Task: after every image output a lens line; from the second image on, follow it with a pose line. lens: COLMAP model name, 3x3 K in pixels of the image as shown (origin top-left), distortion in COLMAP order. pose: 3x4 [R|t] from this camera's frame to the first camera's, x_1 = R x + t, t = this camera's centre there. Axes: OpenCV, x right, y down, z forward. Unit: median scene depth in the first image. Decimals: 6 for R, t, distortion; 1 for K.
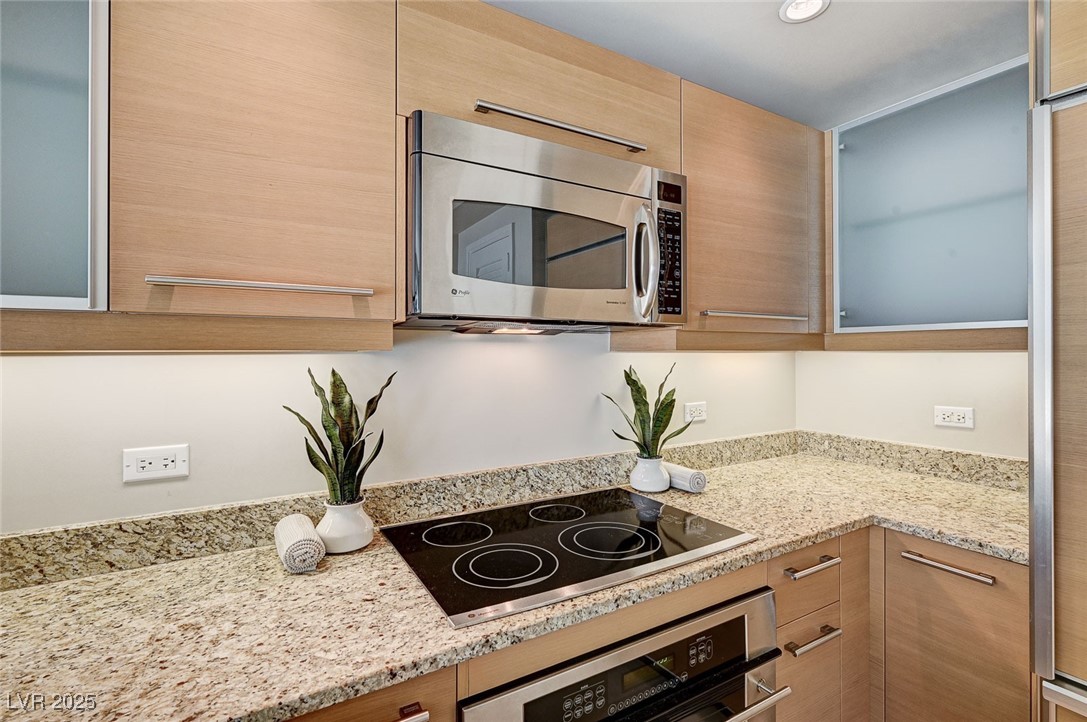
lens RADIAL K [[509.4, 0, 544.6], [0, 509.4, 349.5], [0, 0, 1]] dist [-0.001967, -0.000031]
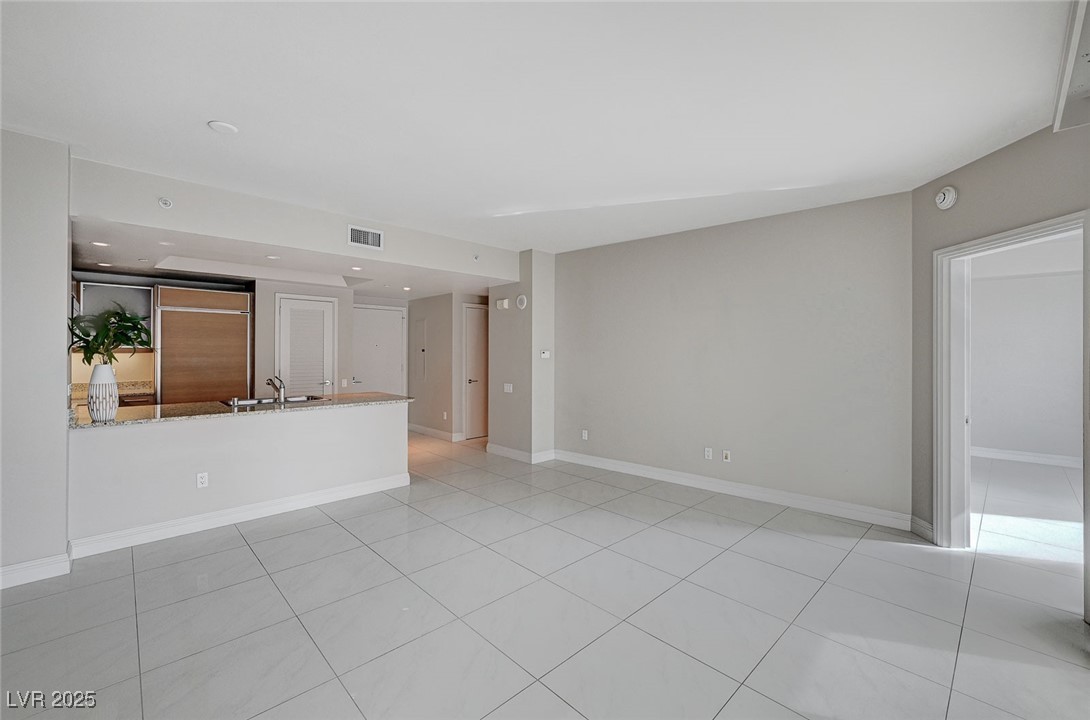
lens RADIAL K [[447.1, 0, 545.0], [0, 447.1, 360.0], [0, 0, 1]] dist [-0.000494, -0.000115]
pose [[-0.219013, -0.016584, 0.975581, -3.604656], [-0.006881, 0.999857, 0.015452, -0.021449], [-0.975698, -0.003328, -0.219095, -1.558576]]
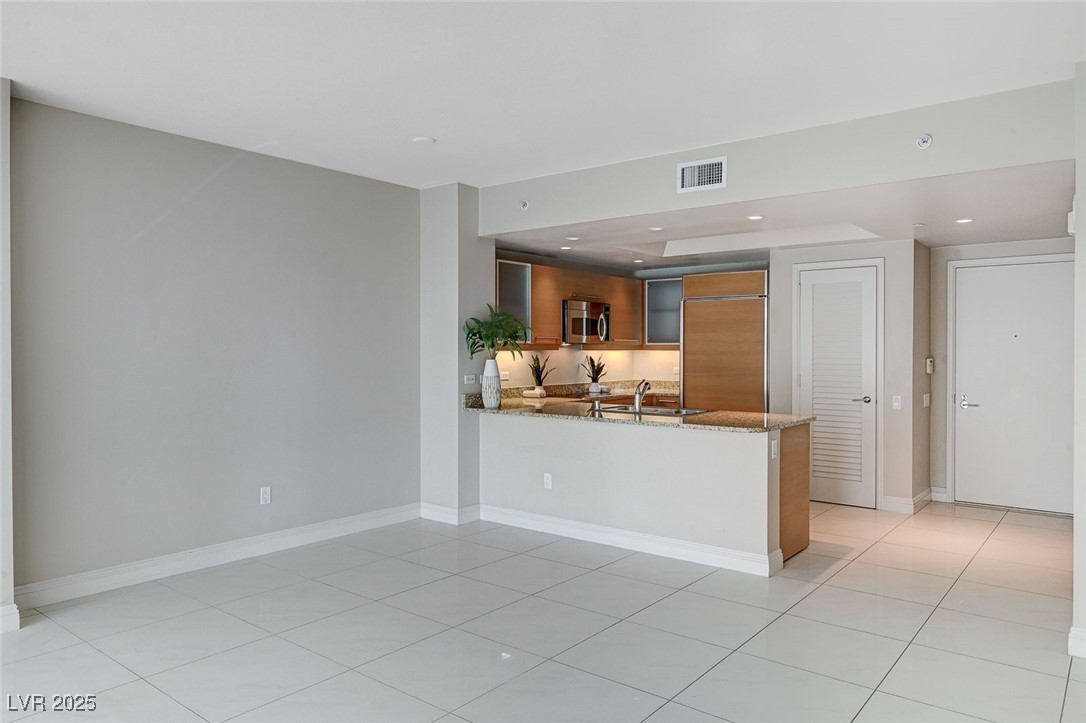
lens RADIAL K [[723.6, 0, 543.0], [0, 723.6, 361.5], [0, 0, 1]] dist [-0.001697, 0.000056]
pose [[0.939138, -0.002357, 0.343532, -2.076429], [-0.005044, 0.999774, 0.020647, -0.023159], [-0.343503, -0.021123, 0.938914, -3.957769]]
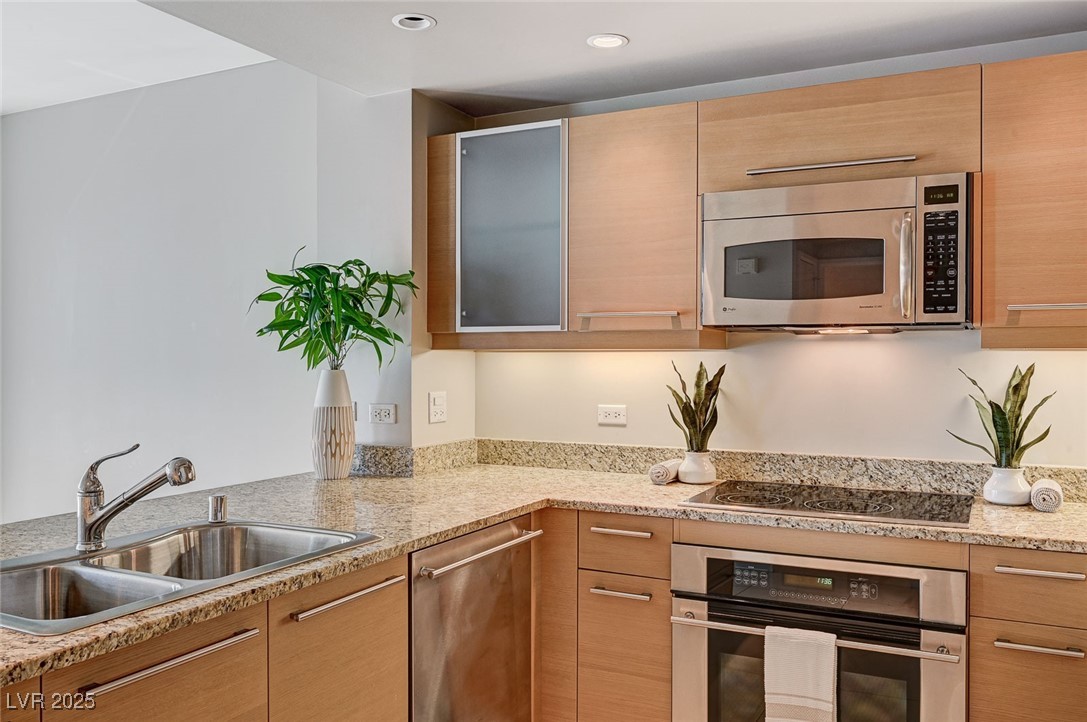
lens RADIAL K [[876.0, 0, 543.5], [0, 876.0, 361.0], [0, 0, 1]] dist [-0.001150, -0.000628]
pose [[0.526572, 0.008620, -0.850087, 1.321663], [0.003435, 0.999919, 0.012267, 0.002925], [0.850124, -0.009379, 0.526500, -0.611660]]
